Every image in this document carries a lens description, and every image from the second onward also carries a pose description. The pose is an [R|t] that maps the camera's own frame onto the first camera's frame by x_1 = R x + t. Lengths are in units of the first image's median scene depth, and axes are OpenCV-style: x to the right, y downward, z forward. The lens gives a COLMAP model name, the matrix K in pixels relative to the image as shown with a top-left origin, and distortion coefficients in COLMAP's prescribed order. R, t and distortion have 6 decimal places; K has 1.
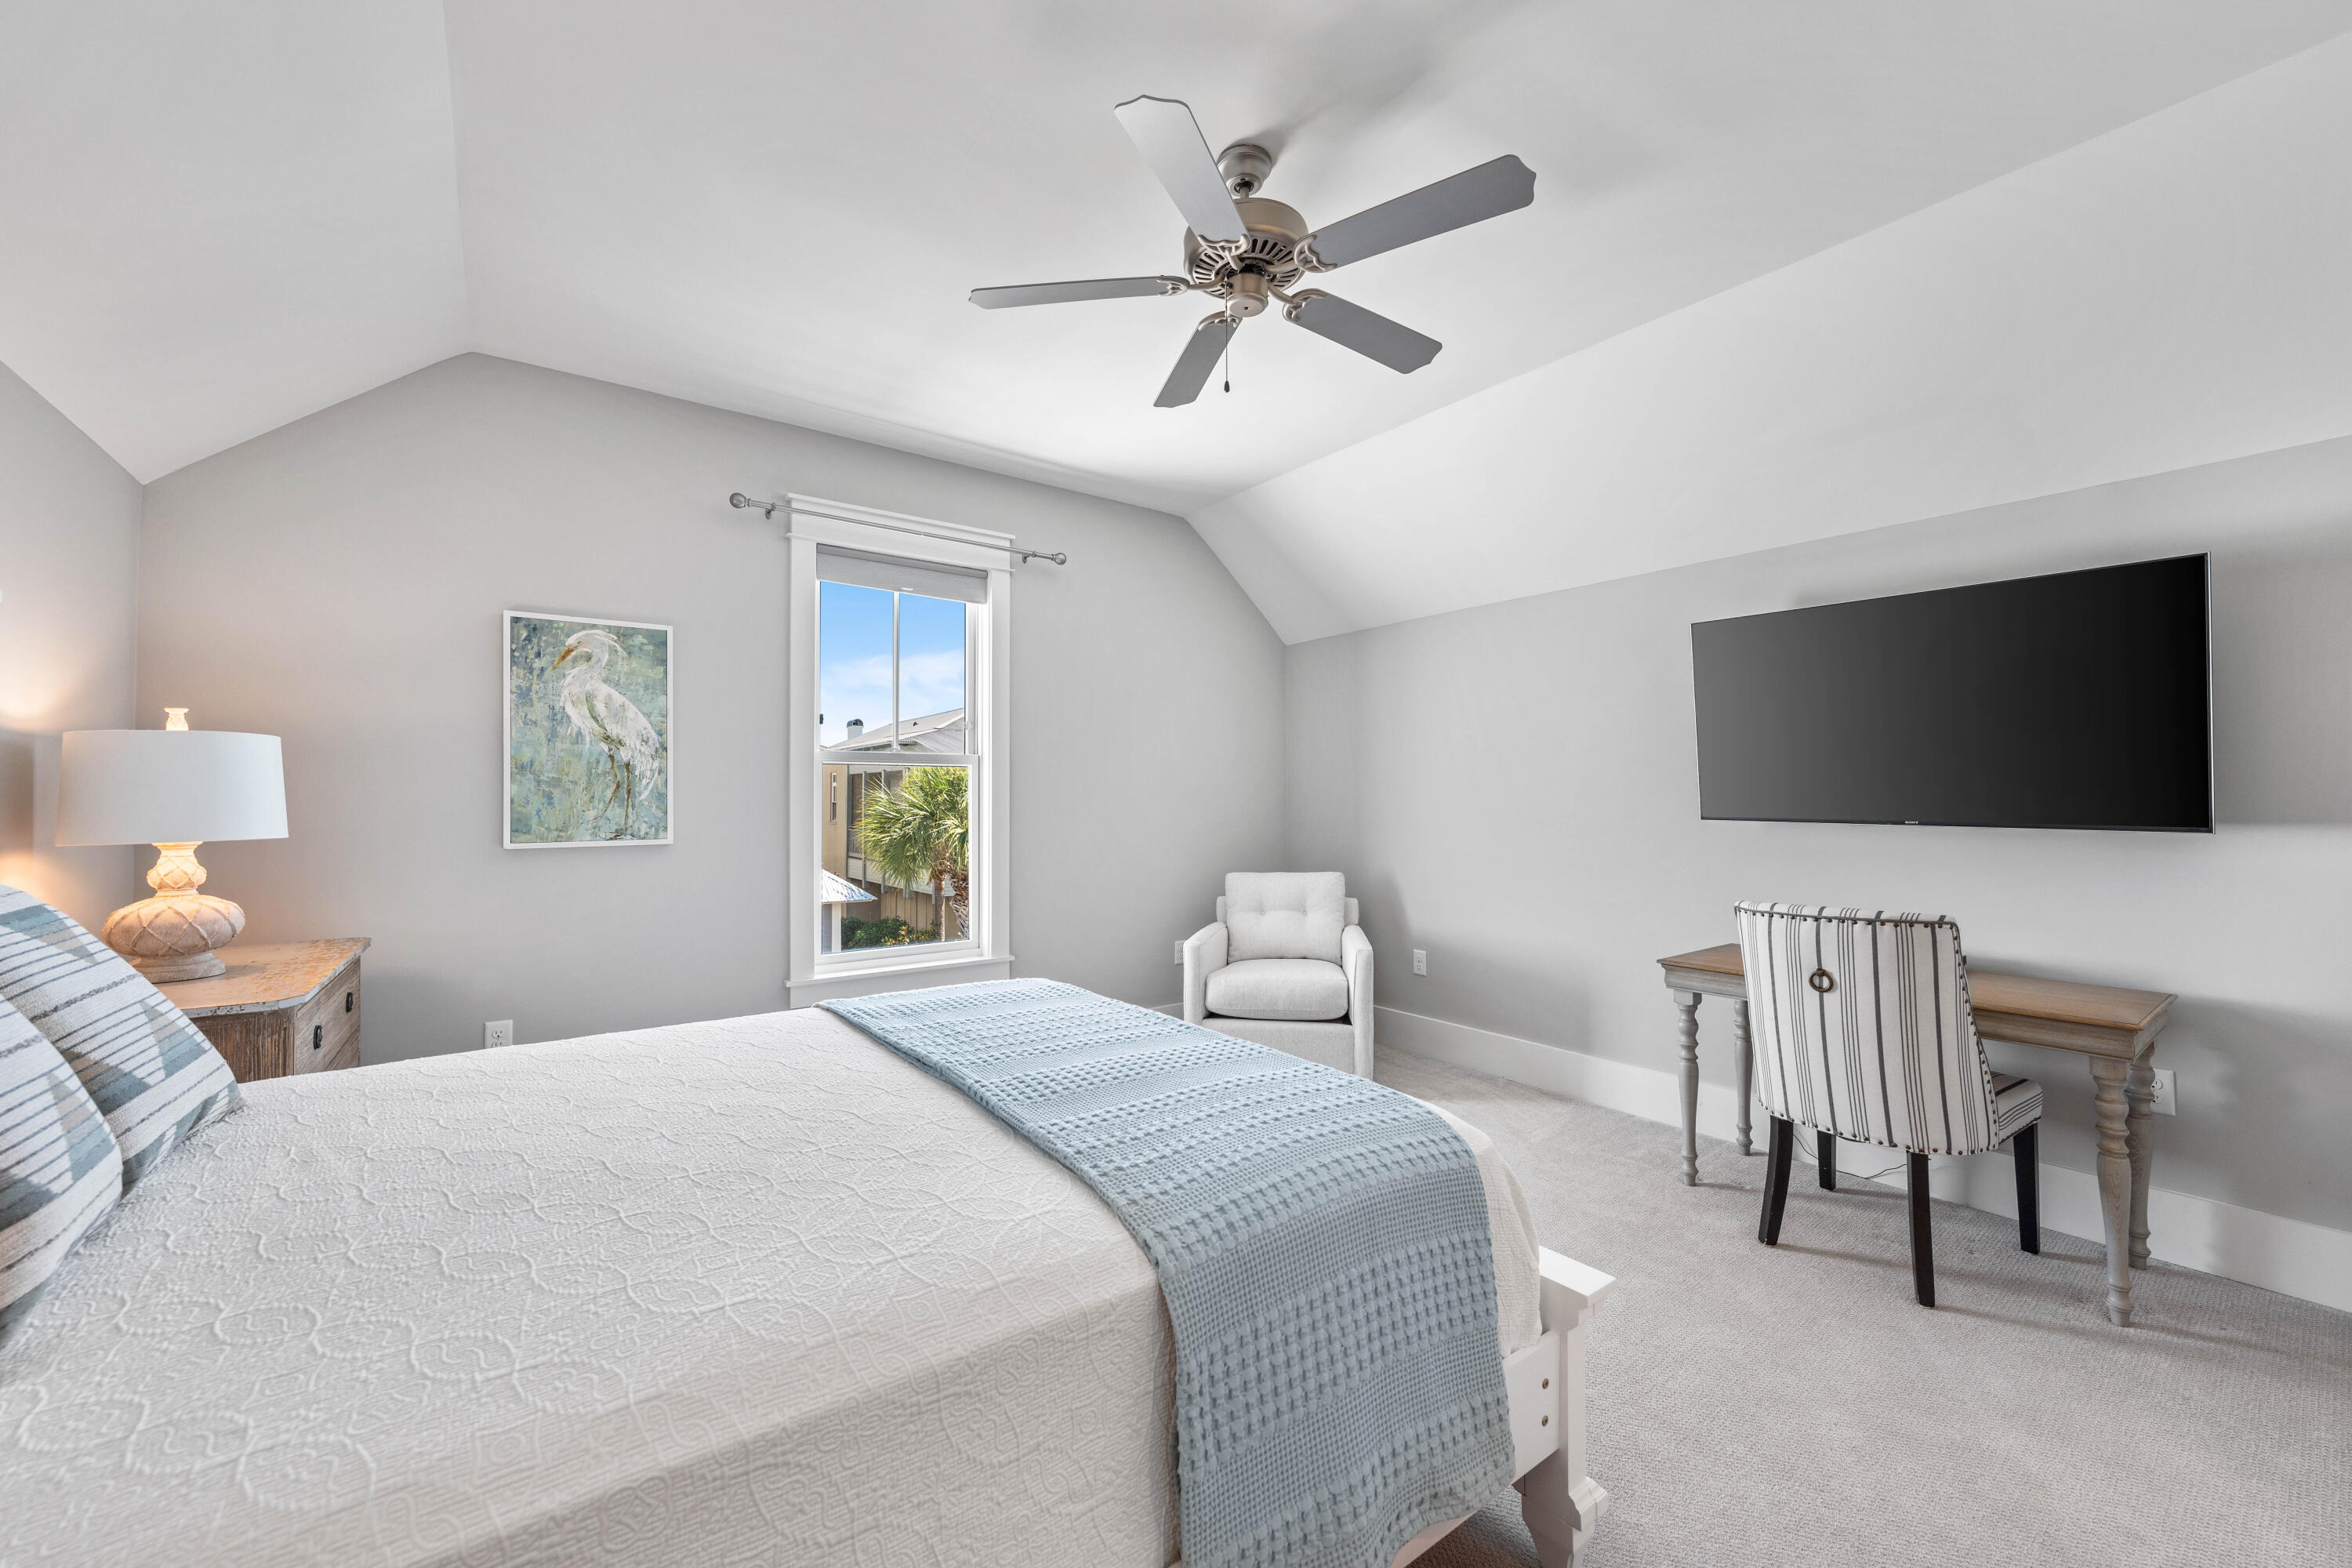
lens RADIAL K [[909.5, 0, 1176.0], [0, 909.5, 784.0], [0, 0, 1]] dist [-0.001032, -0.000053]
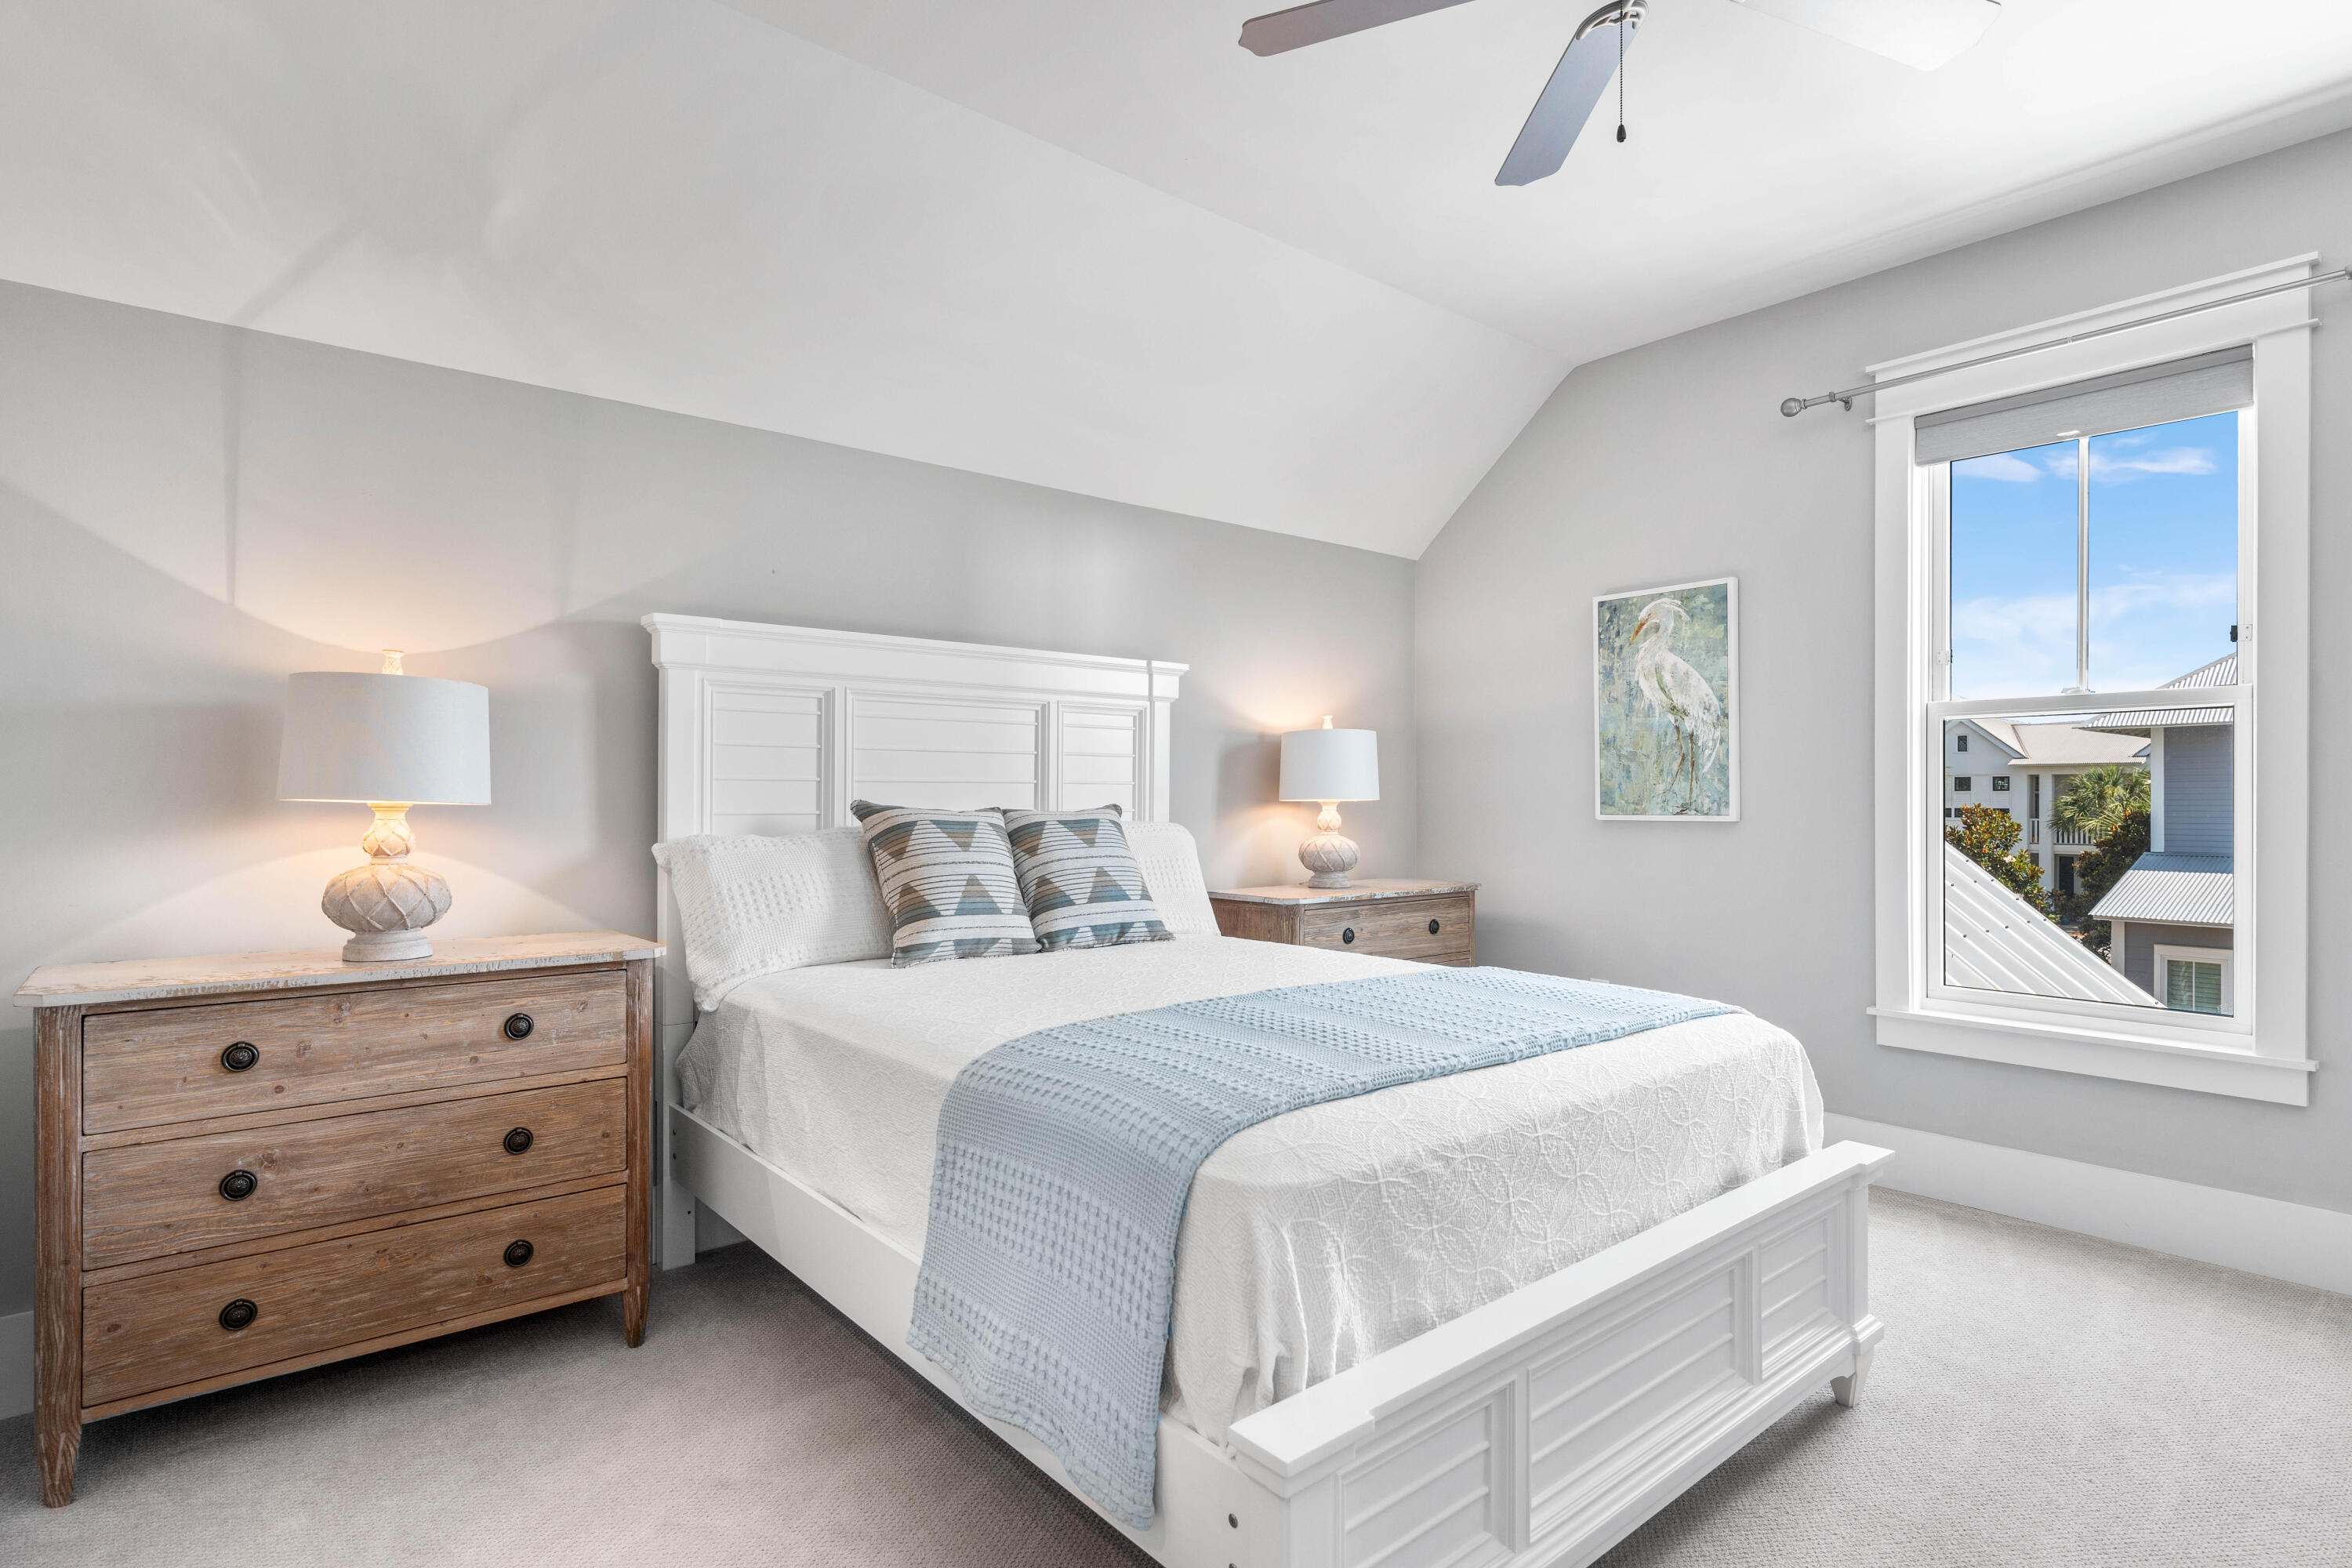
lens RADIAL K [[1167.5, 0, 1176.0], [0, 1167.5, 784.0], [0, 0, 1]] dist [0.002900, 0.000449]
pose [[0.050766, -0.007300, -0.998684, 0.583153], [0.015017, 0.999866, -0.006545, 0.029387], [0.998598, -0.014665, 0.050869, 0.413077]]
